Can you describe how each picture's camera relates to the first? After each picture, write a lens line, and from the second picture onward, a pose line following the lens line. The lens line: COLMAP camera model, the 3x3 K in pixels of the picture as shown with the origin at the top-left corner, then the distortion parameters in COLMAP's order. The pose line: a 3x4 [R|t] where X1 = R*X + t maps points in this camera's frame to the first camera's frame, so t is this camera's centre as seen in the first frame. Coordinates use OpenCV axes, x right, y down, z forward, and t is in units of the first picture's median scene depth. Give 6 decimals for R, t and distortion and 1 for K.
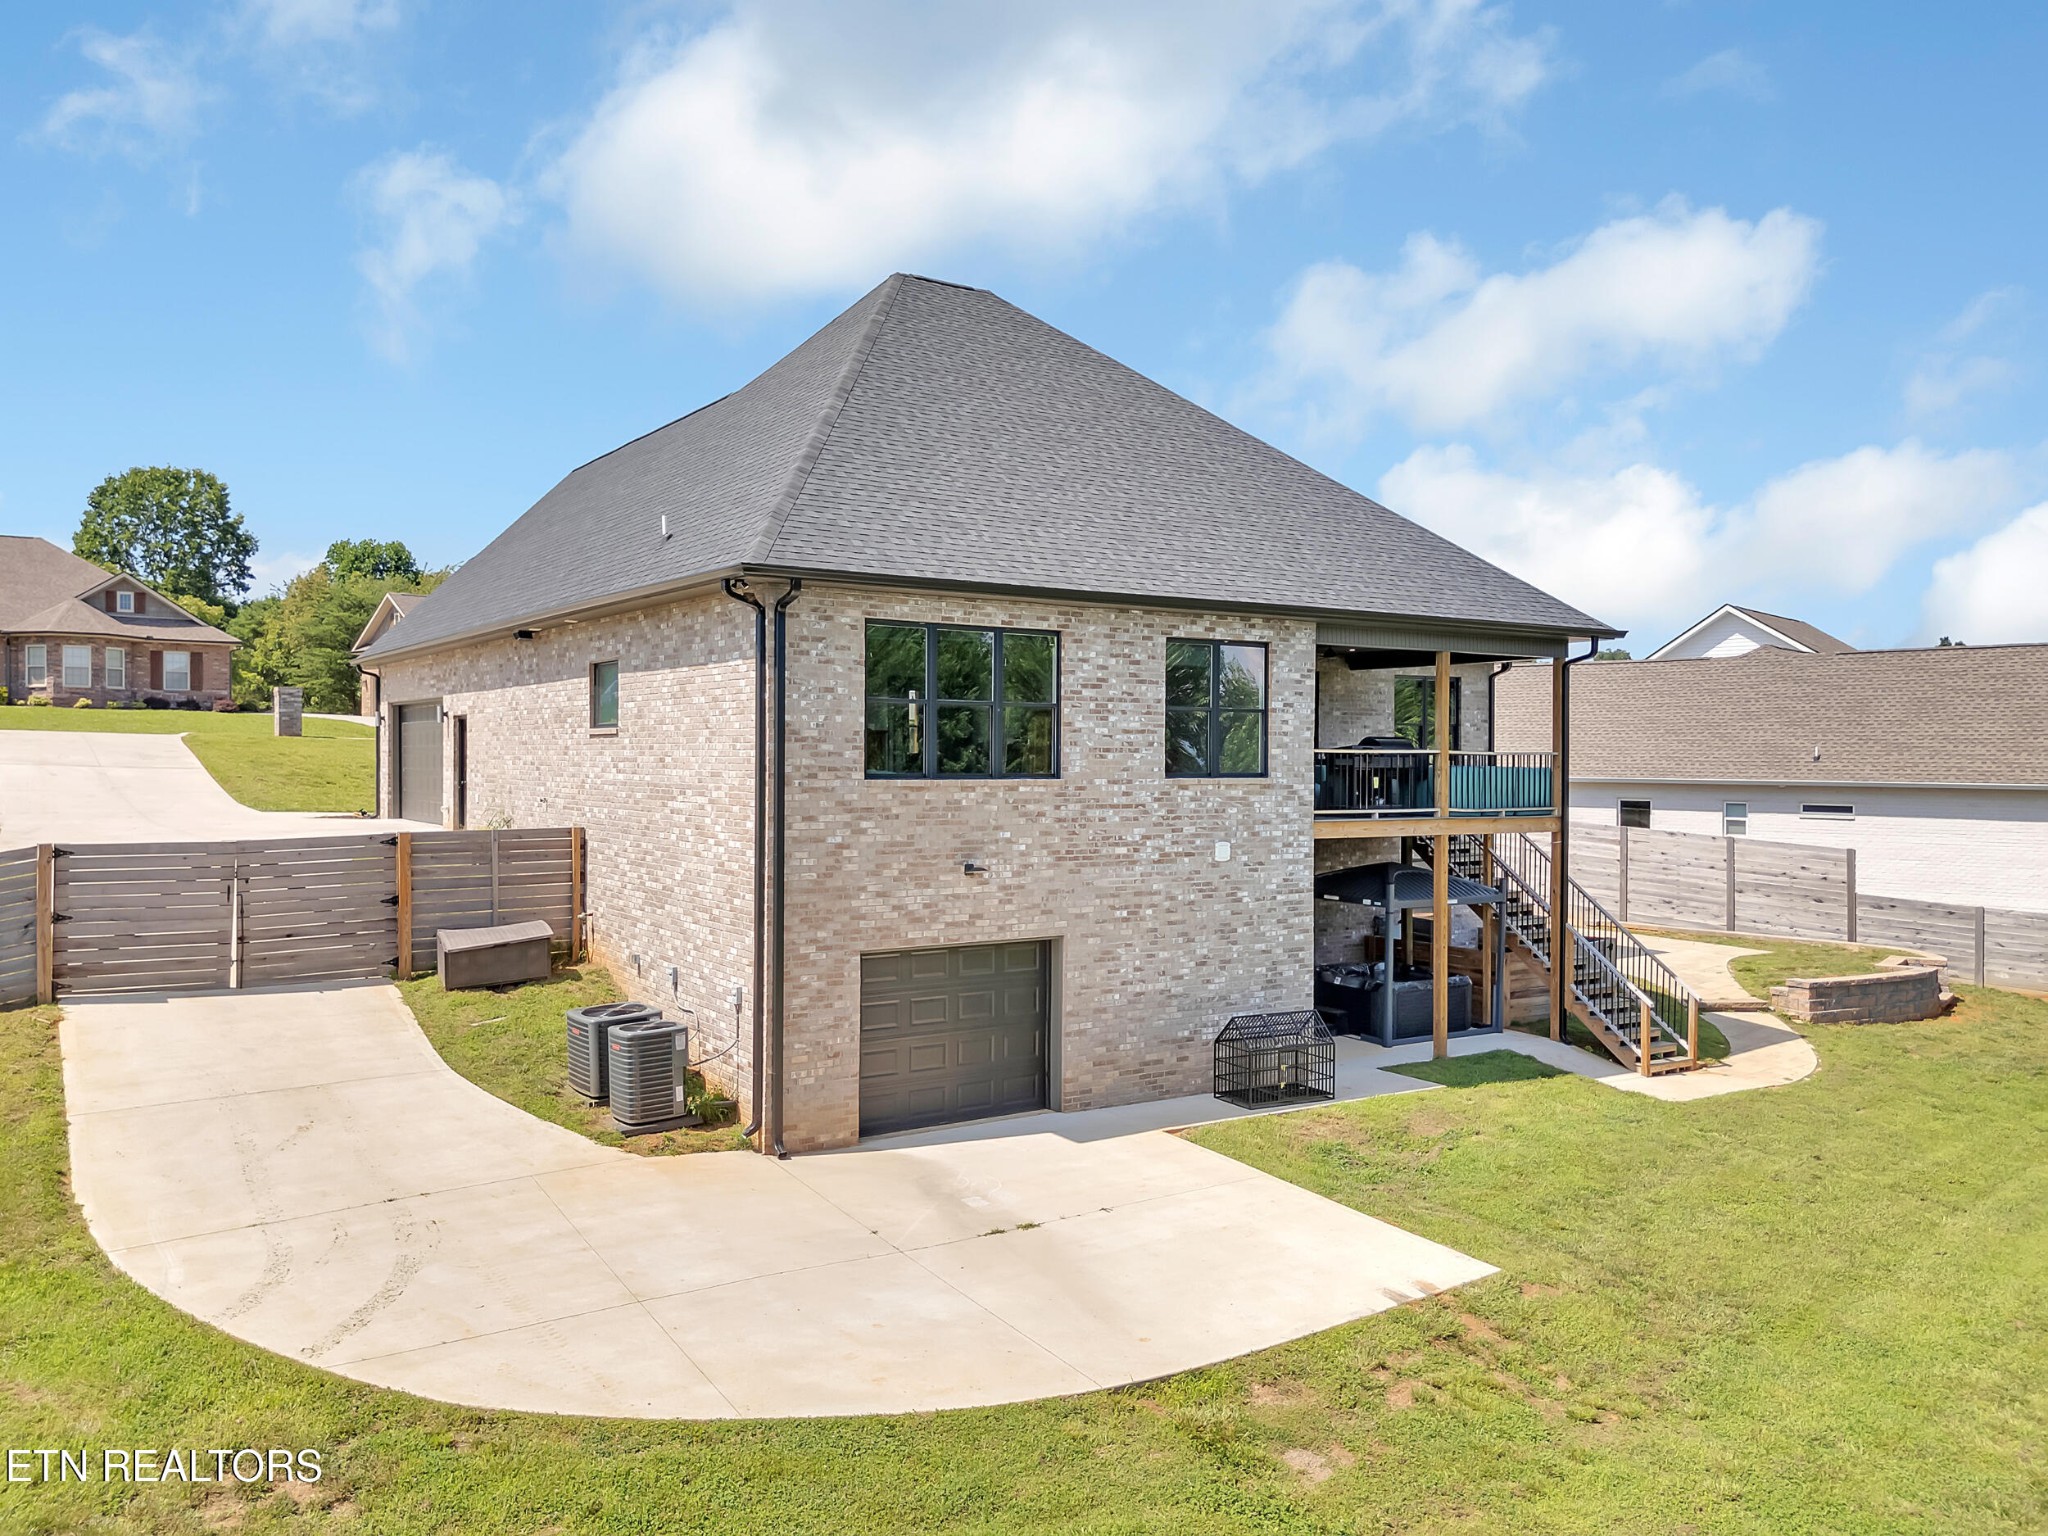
lens RADIAL K [[1503.6, 0, 1028.6], [0, 1503.6, 764.4], [0, 0, 1]] dist [0.075132, -0.087791]
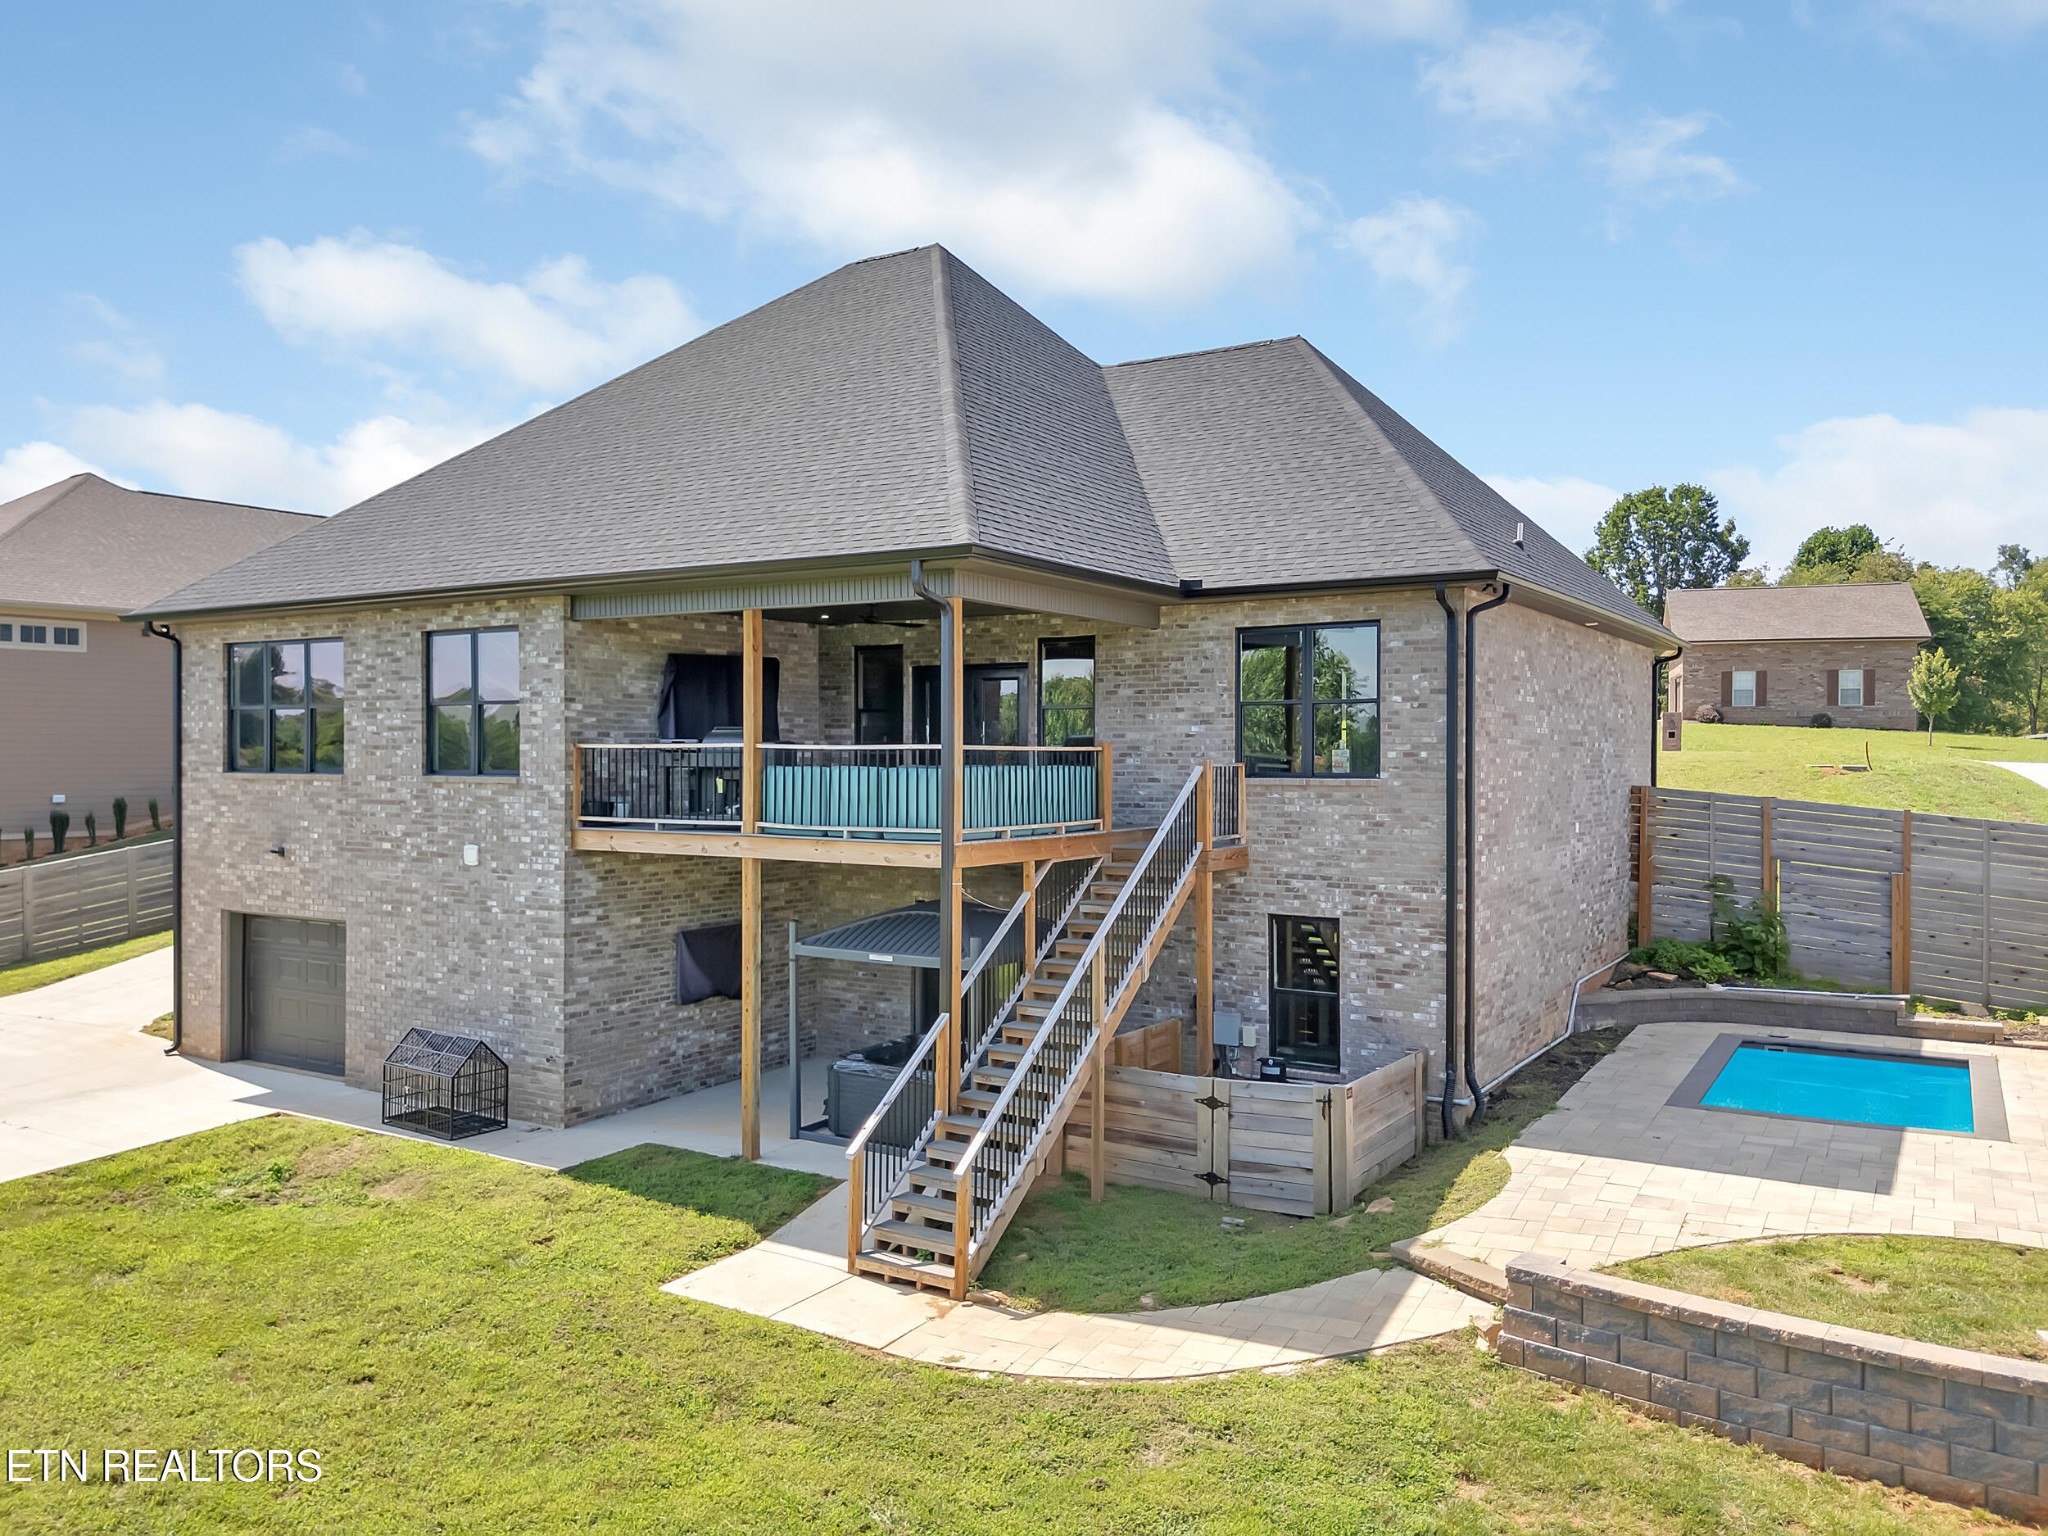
lens RADIAL K [[1503.6, 0, 1028.6], [0, 1503.6, 764.4], [0, 0, 1]] dist [0.075132, -0.087791]
pose [[0.420941, 0.002491, -0.907085, 1.174166], [-0.004234, 0.999991, 0.000781, -0.000448], [0.907078, 0.003512, 0.420947, 0.956059]]
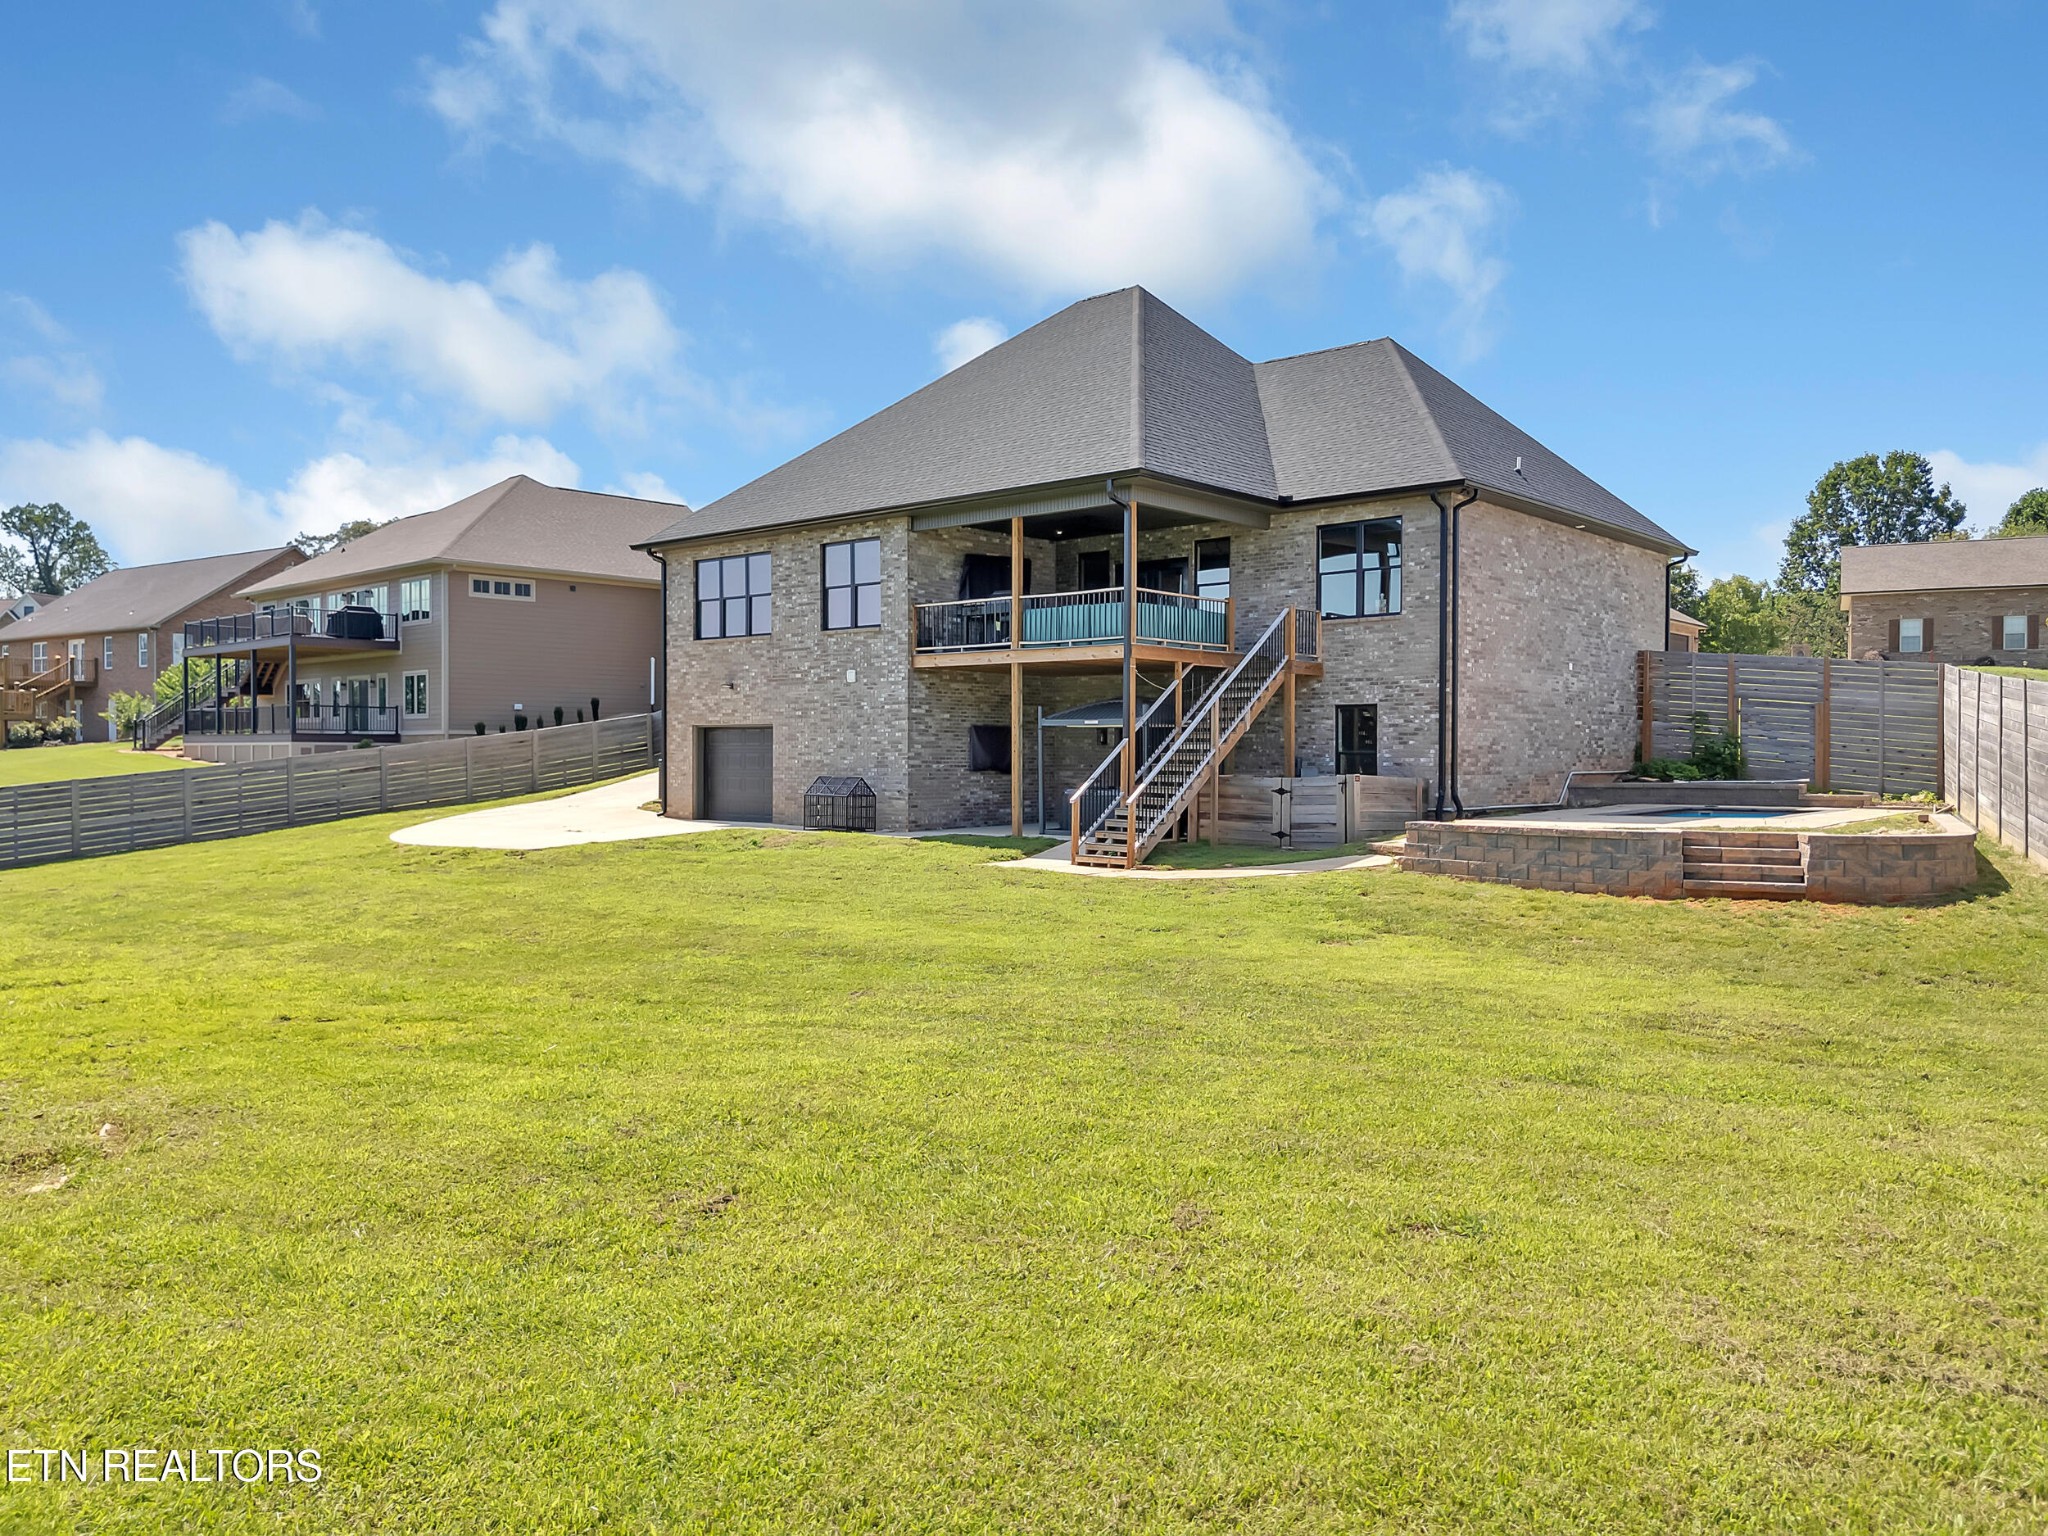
lens RADIAL K [[1502.6, 0, 1033.9], [0, 1502.6, 774.6], [0, 0, 1]] dist [0.091877, -0.102706]
pose [[0.276548, 0.007470, -0.960971, 1.750625], [-0.004785, 0.999968, 0.006396, 0.155457], [0.960988, 0.002829, 0.276575, 0.782635]]
